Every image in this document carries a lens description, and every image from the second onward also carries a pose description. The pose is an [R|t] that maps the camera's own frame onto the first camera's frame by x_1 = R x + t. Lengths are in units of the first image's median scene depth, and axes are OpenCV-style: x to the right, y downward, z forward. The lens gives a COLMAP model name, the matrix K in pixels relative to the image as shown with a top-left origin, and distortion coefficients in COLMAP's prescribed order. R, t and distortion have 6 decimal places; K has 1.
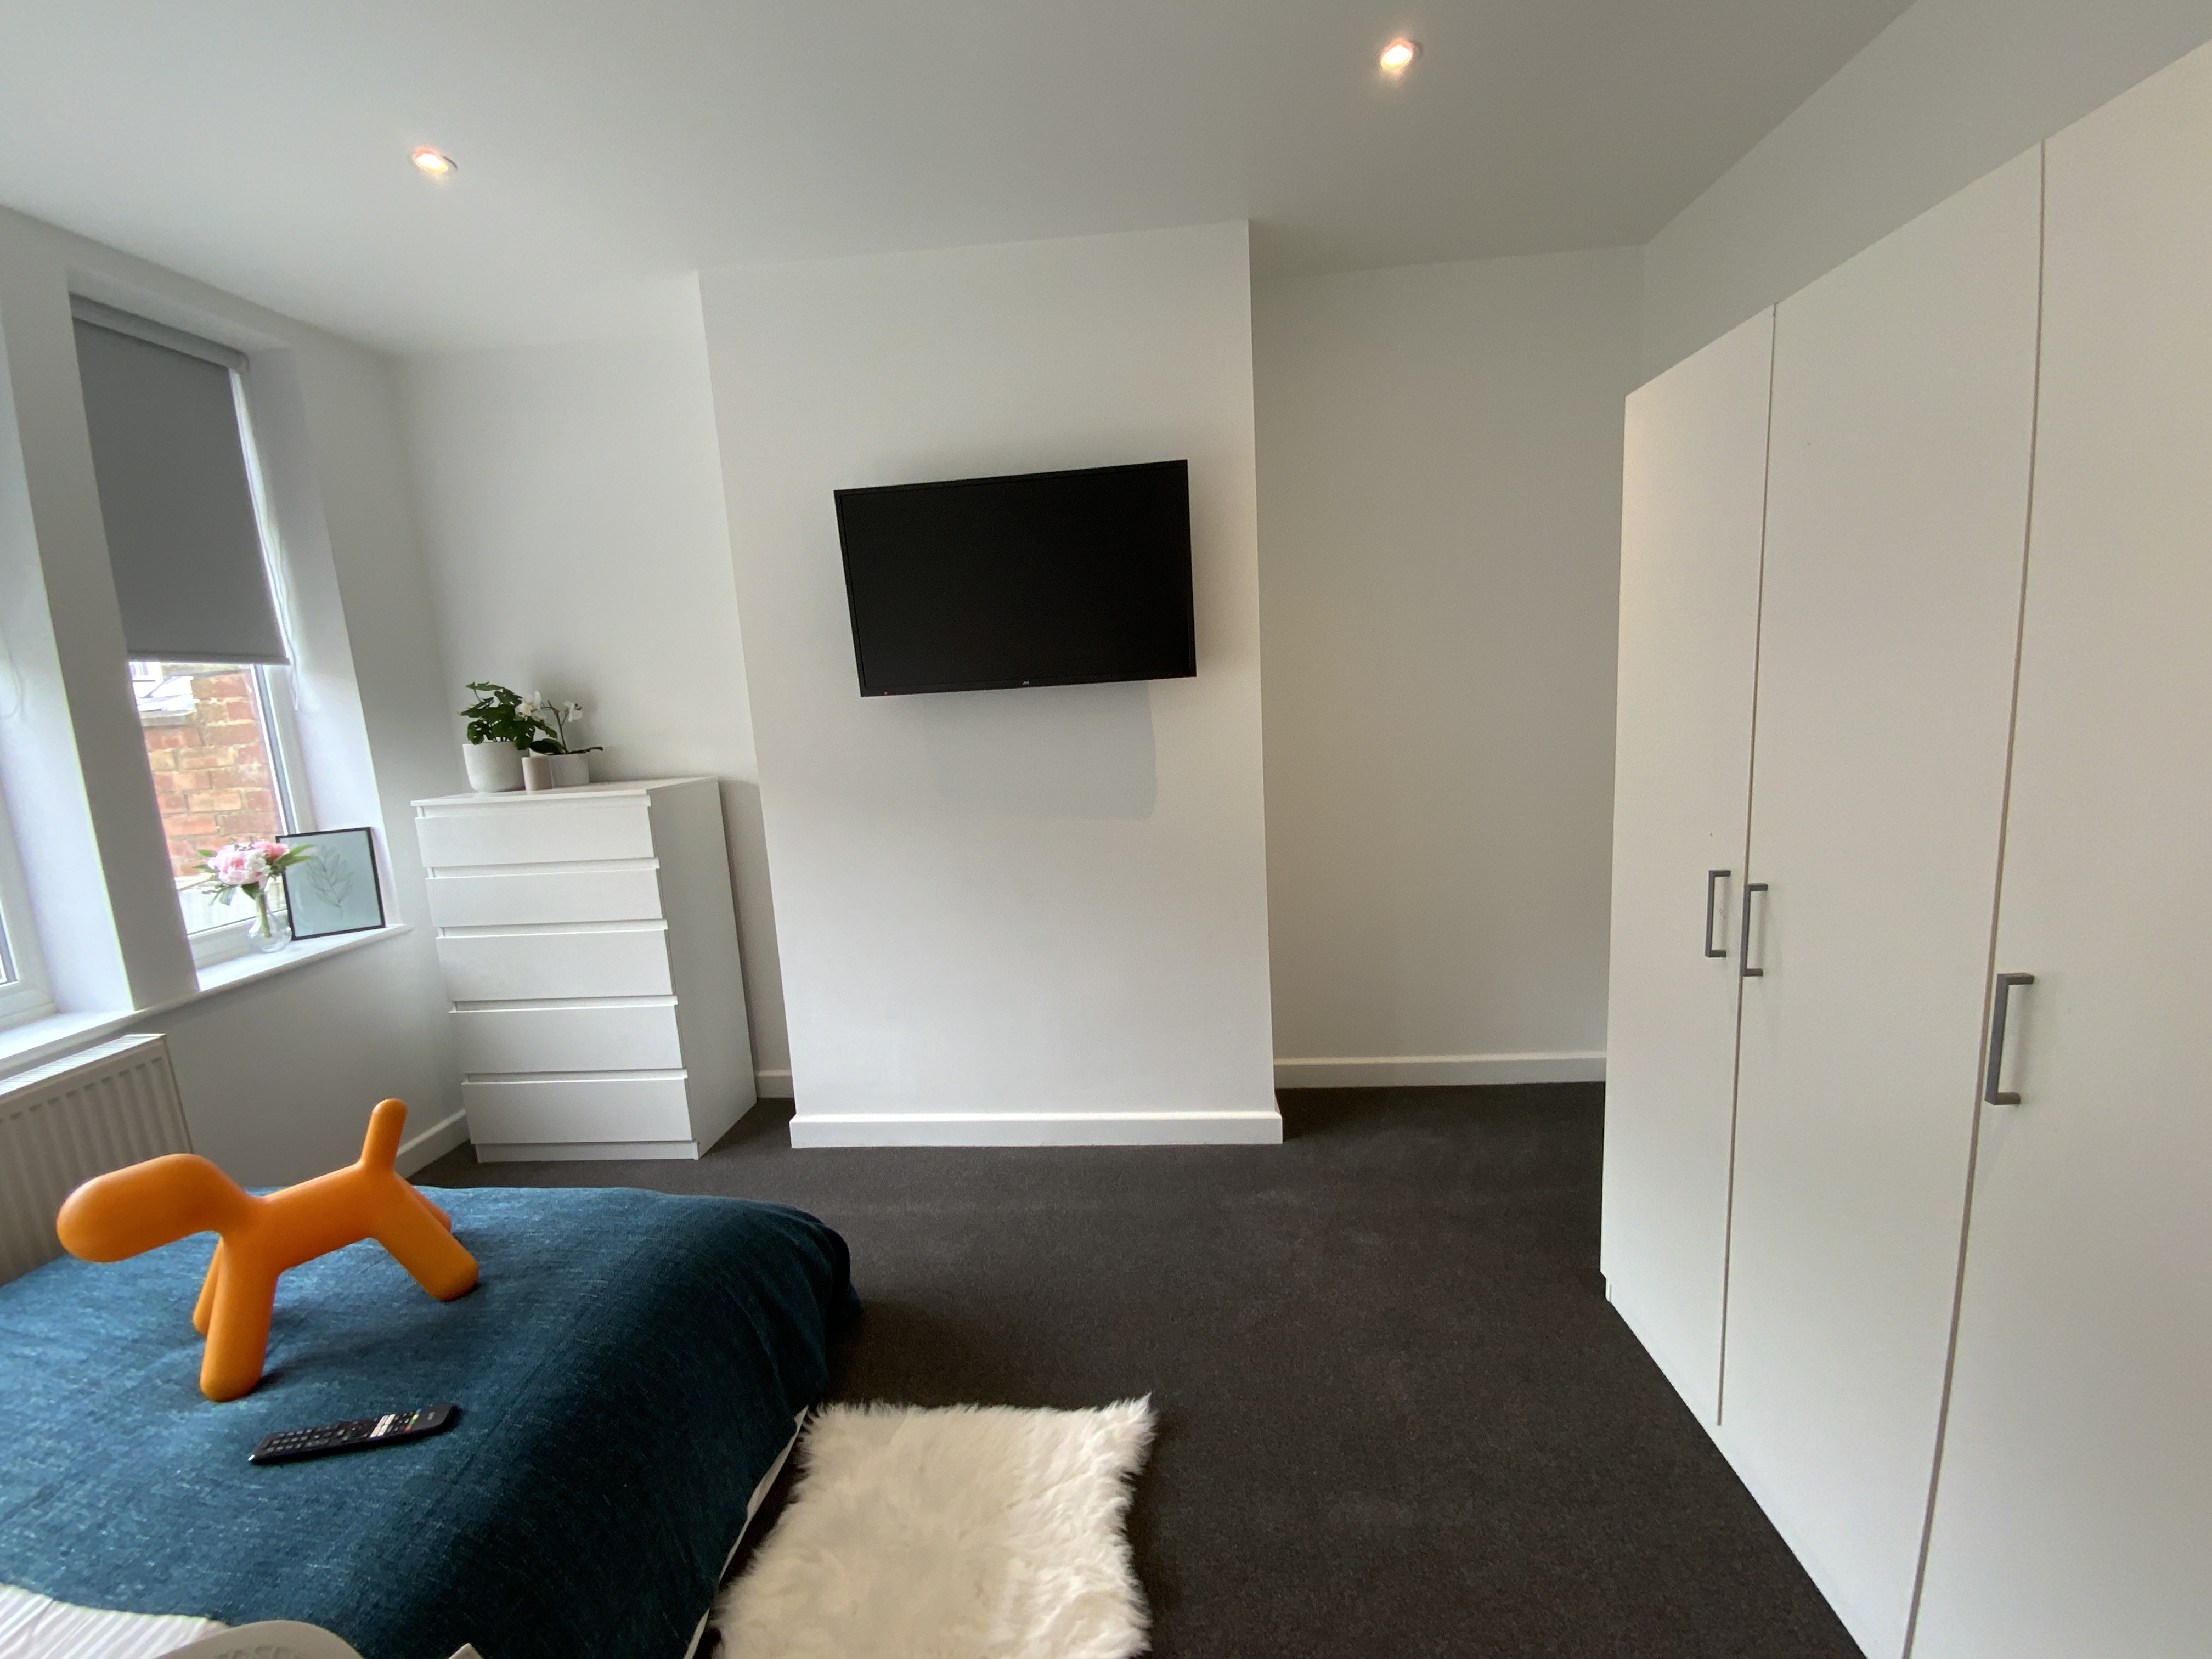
lens RADIAL K [[879.5, 0, 1106.0], [0, 879.5, 829.5], [0, 0, 1]] dist [0.027192, -0.023707]
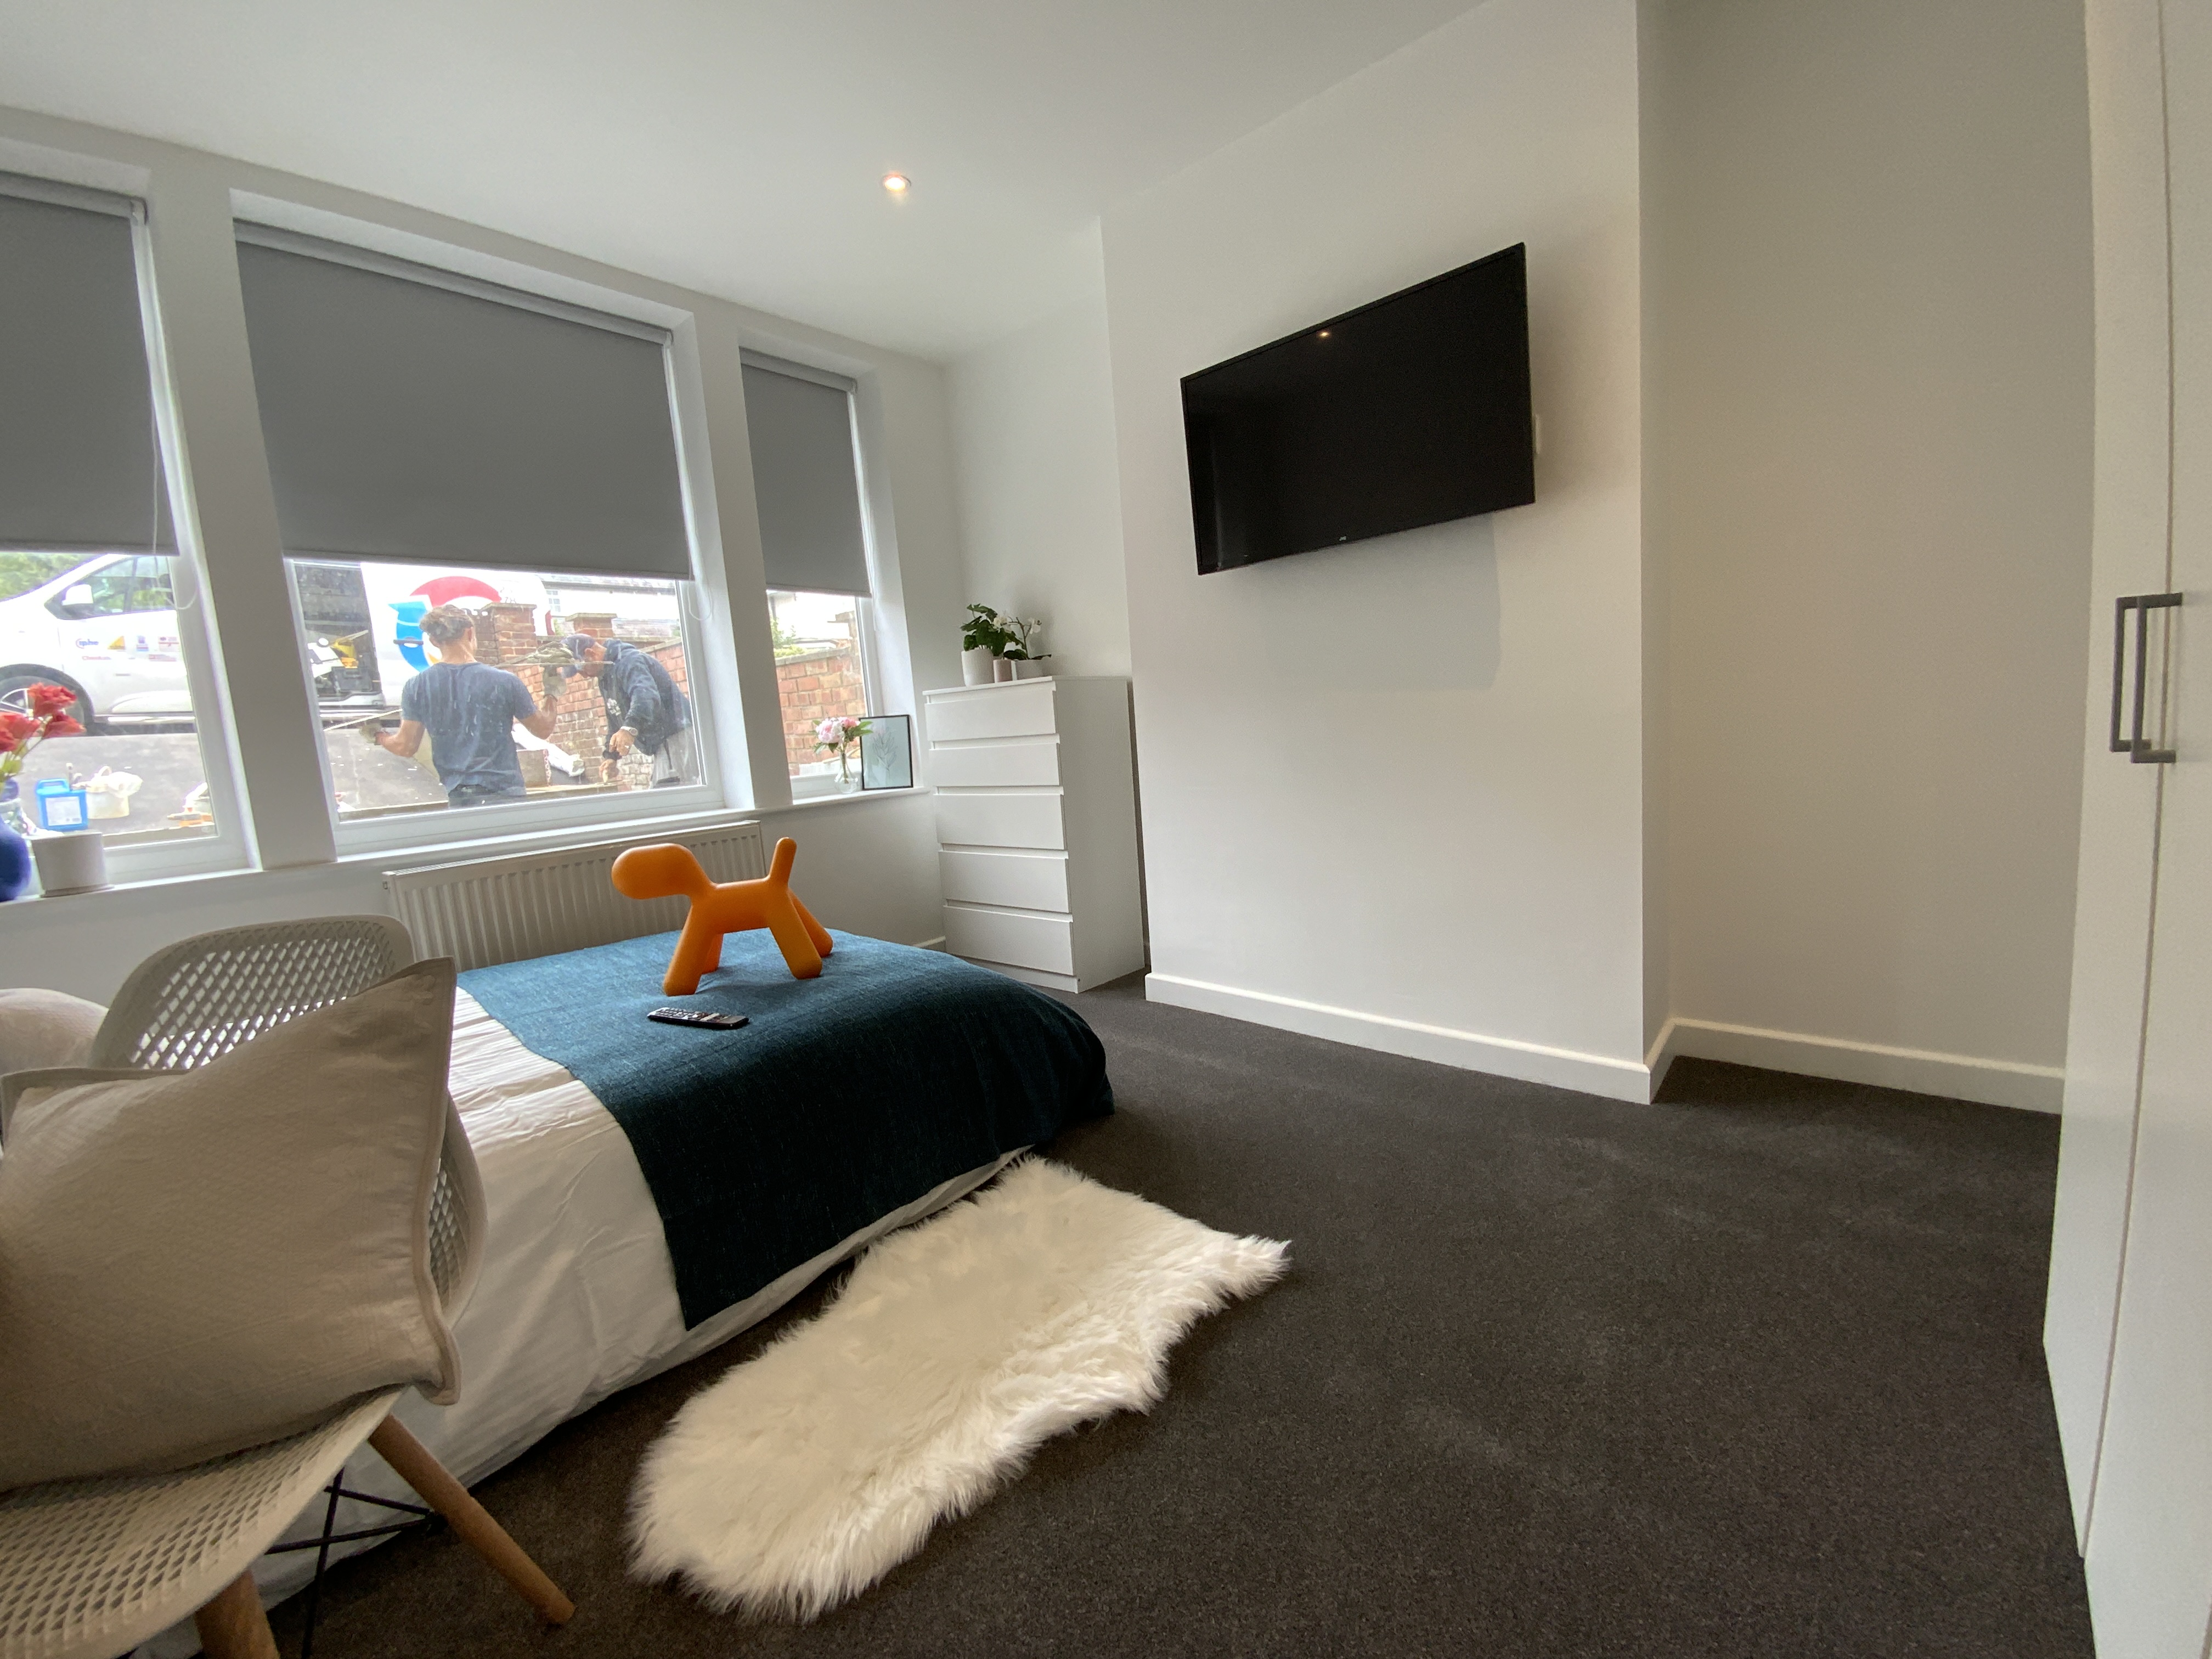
lens RADIAL K [[879.5, 0, 1106.0], [0, 879.5, 829.5], [0, 0, 1]] dist [0.027192, -0.023707]
pose [[0.801213, 0.071940, -0.594039, 0.276953], [-0.062371, 0.997379, 0.036662, 0.119290], [0.595120, 0.007677, 0.803600, 0.084814]]
